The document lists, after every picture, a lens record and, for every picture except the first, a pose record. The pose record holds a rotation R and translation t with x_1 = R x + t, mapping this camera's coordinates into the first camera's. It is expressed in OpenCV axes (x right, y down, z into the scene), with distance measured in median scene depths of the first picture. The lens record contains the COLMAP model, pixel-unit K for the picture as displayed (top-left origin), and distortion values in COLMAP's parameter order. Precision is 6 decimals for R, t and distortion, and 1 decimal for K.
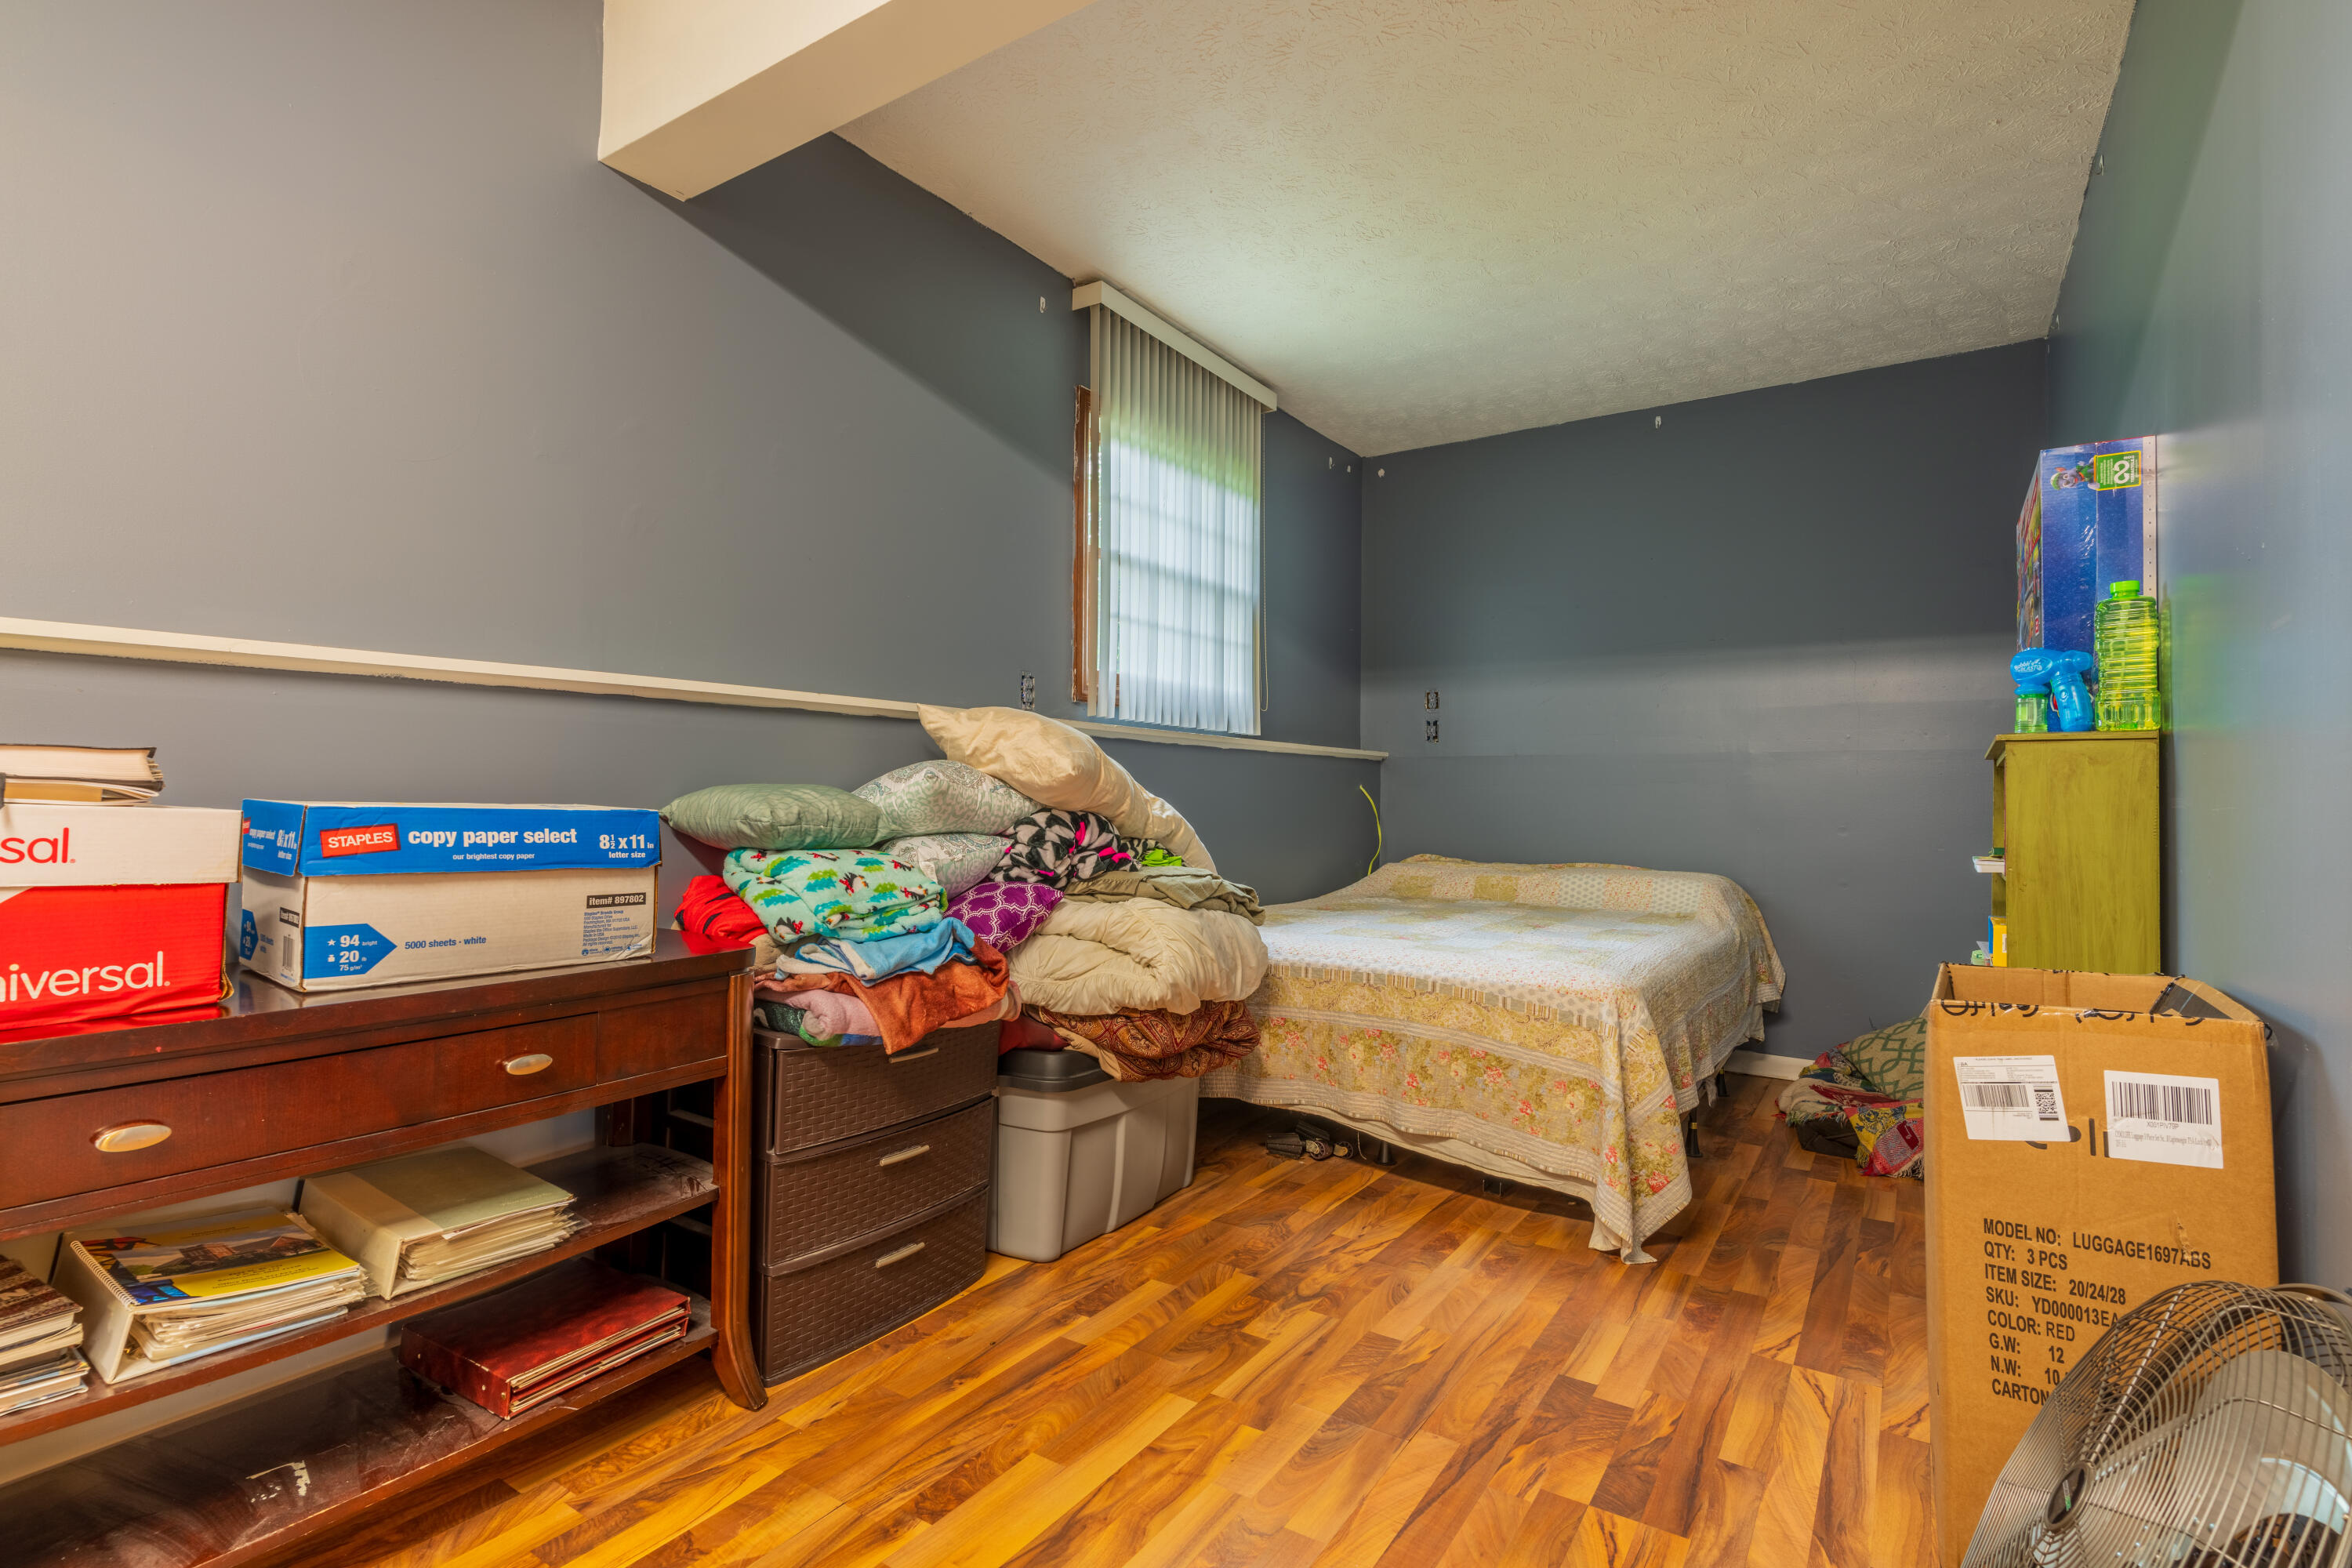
lens RADIAL K [[1106.4, 0, 1181.2], [0, 1106.4, 783.7], [0, 0, 1]] dist [-0.001028, -0.000443]
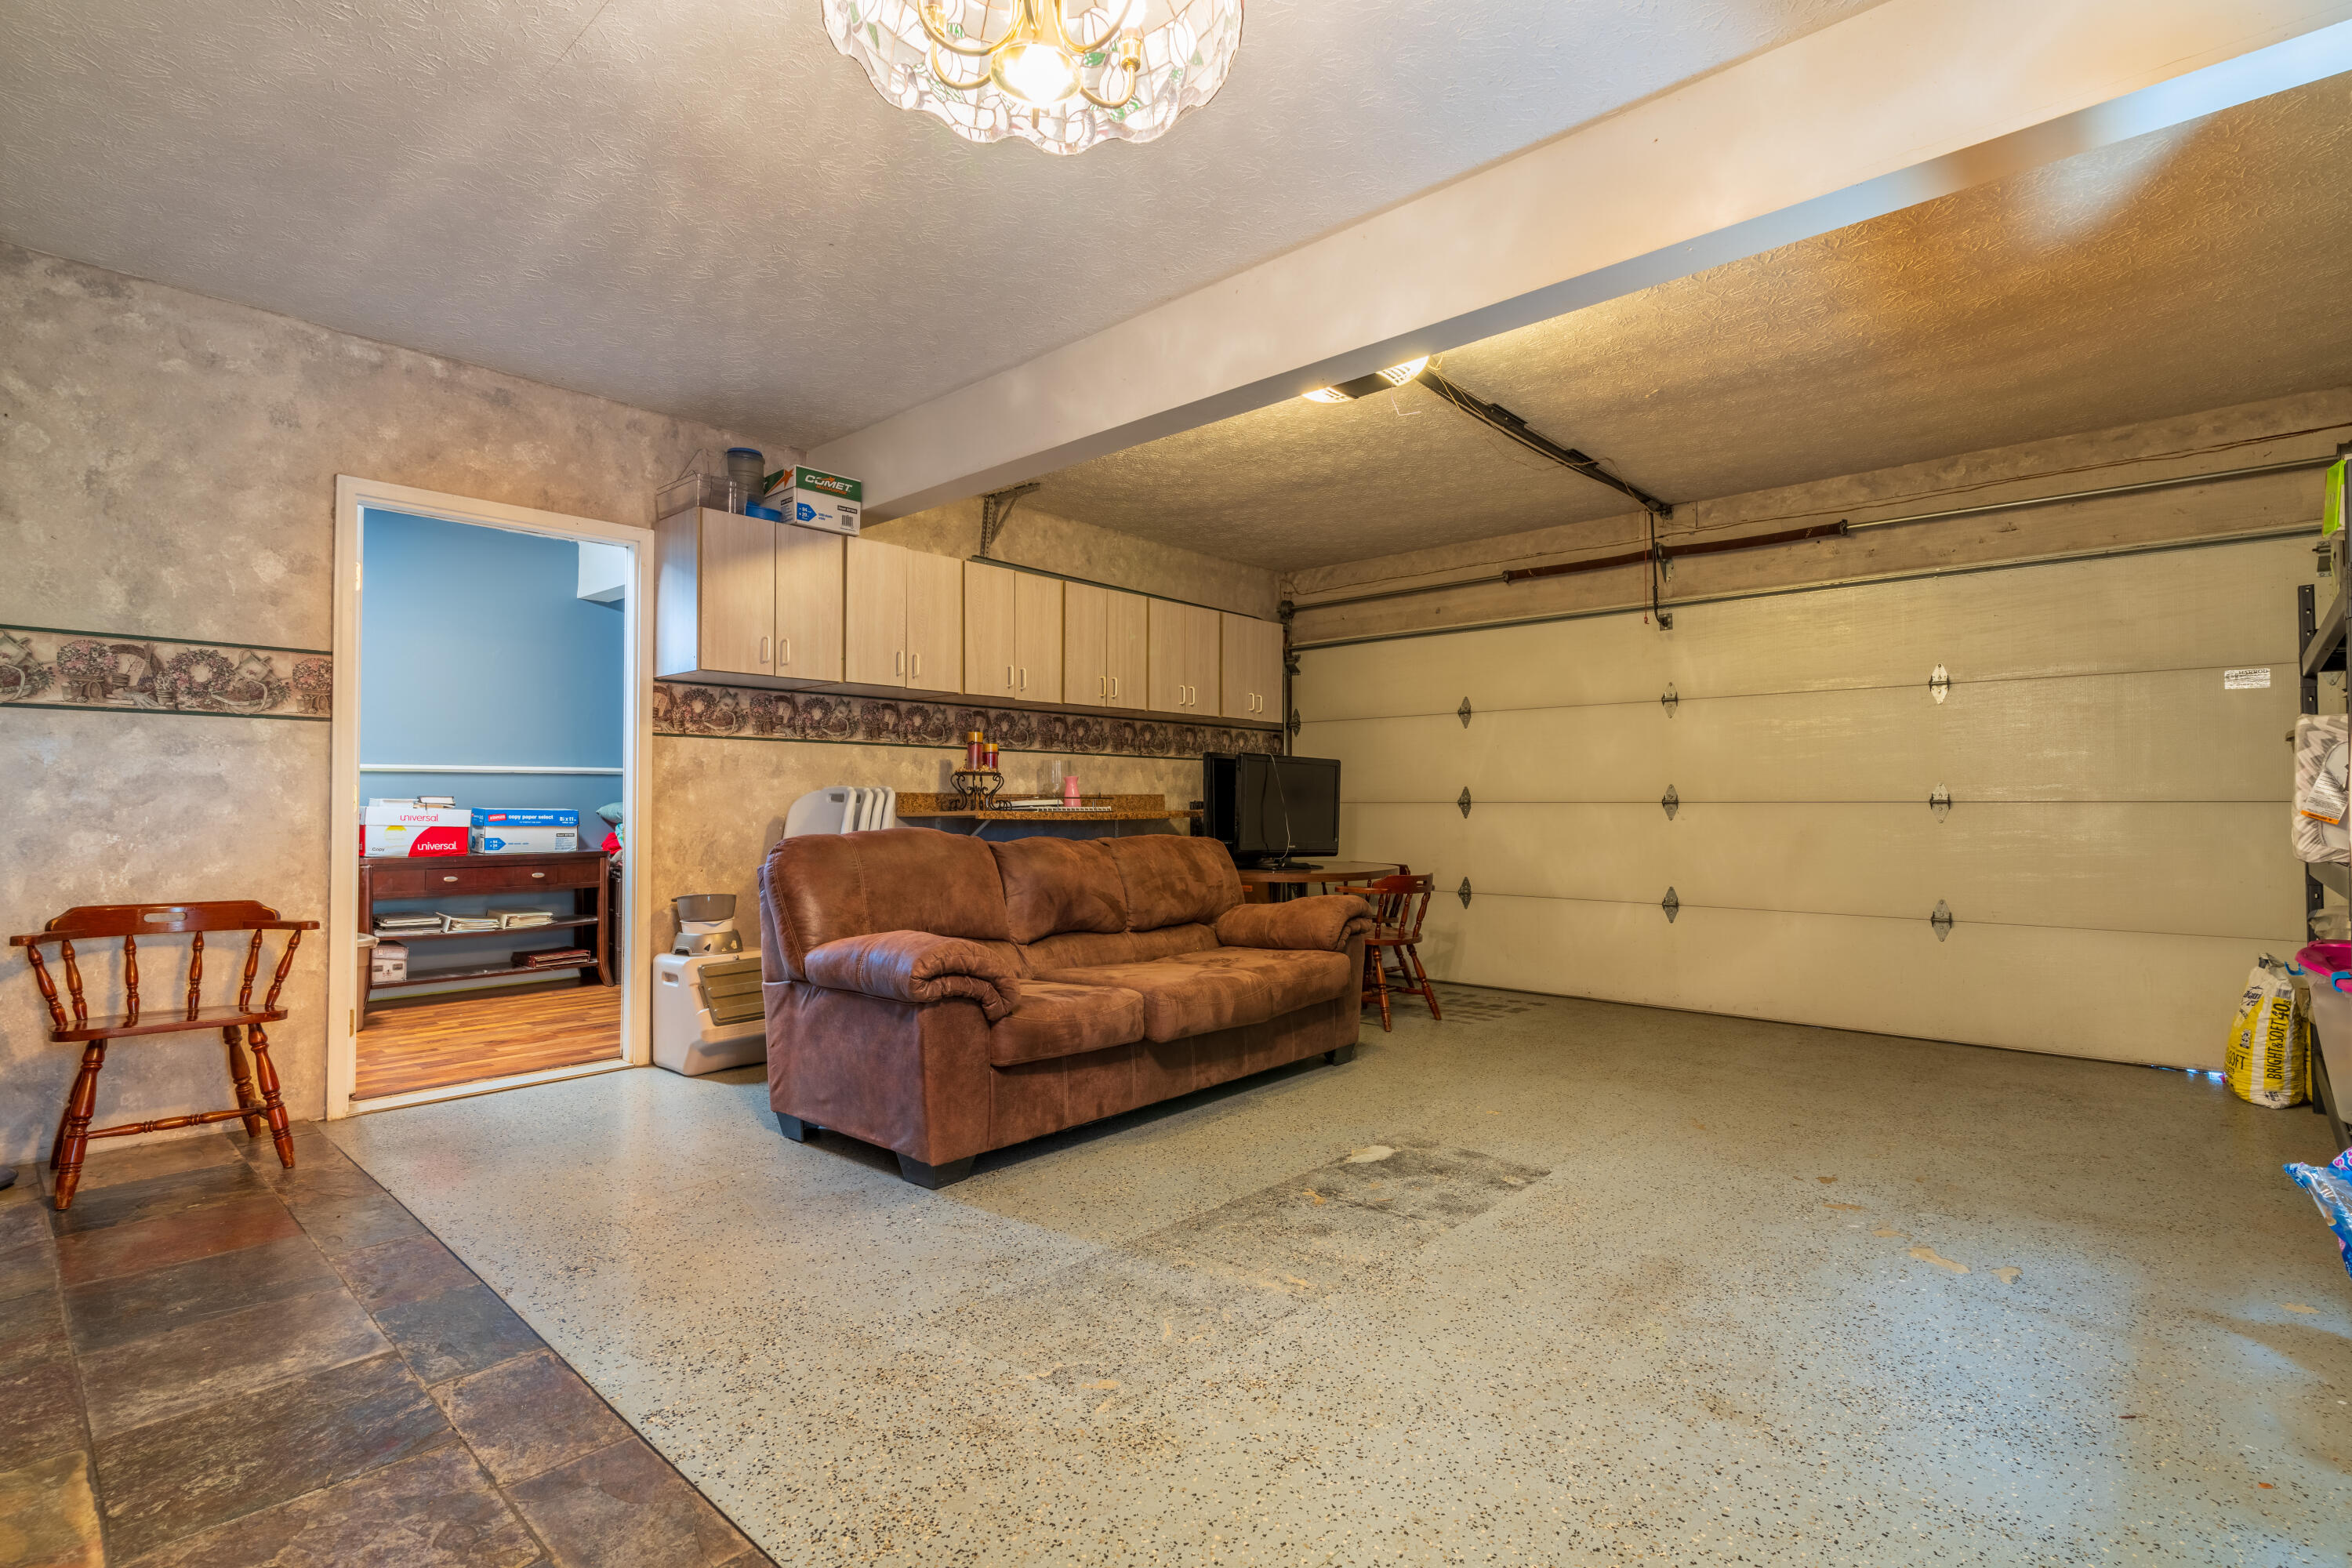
lens RADIAL K [[1106.4, 0, 1169.8], [0, 1106.4, 788.0], [0, 0, 1]] dist [-0.001028, -0.000443]
pose [[0.989766, -0.005071, -0.142612, 2.188195], [0.005555, 0.999980, 0.002997, -0.053787], [0.142594, -0.003759, 0.989774, -2.559633]]
